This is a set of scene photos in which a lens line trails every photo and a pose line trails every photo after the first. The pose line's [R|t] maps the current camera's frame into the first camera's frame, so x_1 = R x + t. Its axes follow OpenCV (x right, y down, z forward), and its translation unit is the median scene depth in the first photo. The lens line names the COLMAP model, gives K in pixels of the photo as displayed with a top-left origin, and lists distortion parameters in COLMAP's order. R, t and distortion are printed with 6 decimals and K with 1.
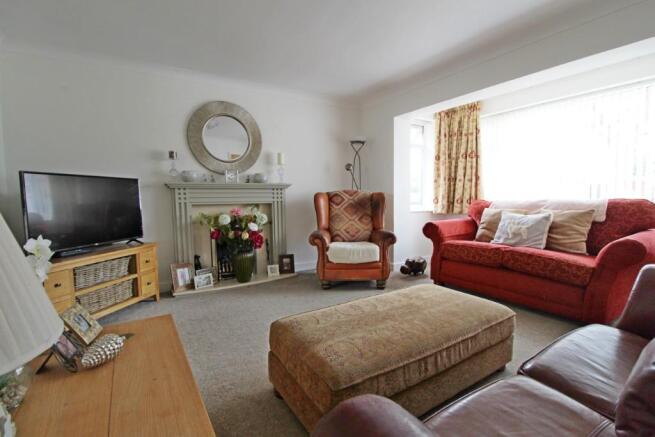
lens RADIAL K [[303.9, 0, 329.8], [0, 303.9, 221.3], [0, 0, 1]] dist [-0.022035, -0.000100]
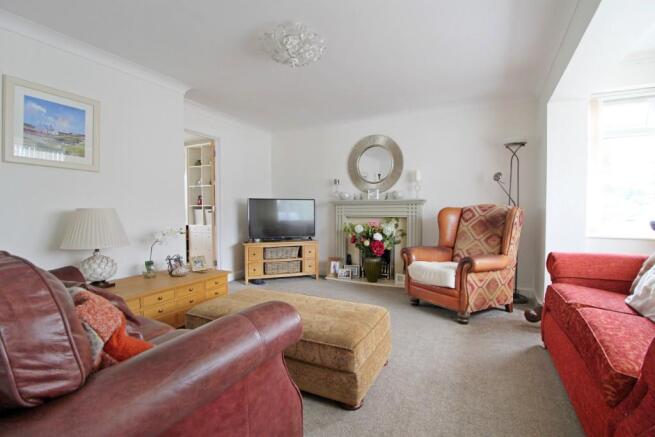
lens RADIAL K [[303.9, 0, 332.6], [0, 303.9, 217.1], [0, 0, 1]] dist [-0.022035, -0.000100]
pose [[0.499281, 0.029198, -0.865948, 0.674835], [-0.072868, 0.997306, -0.008387, -0.034738], [0.863371, 0.067287, 0.500064, 0.247771]]
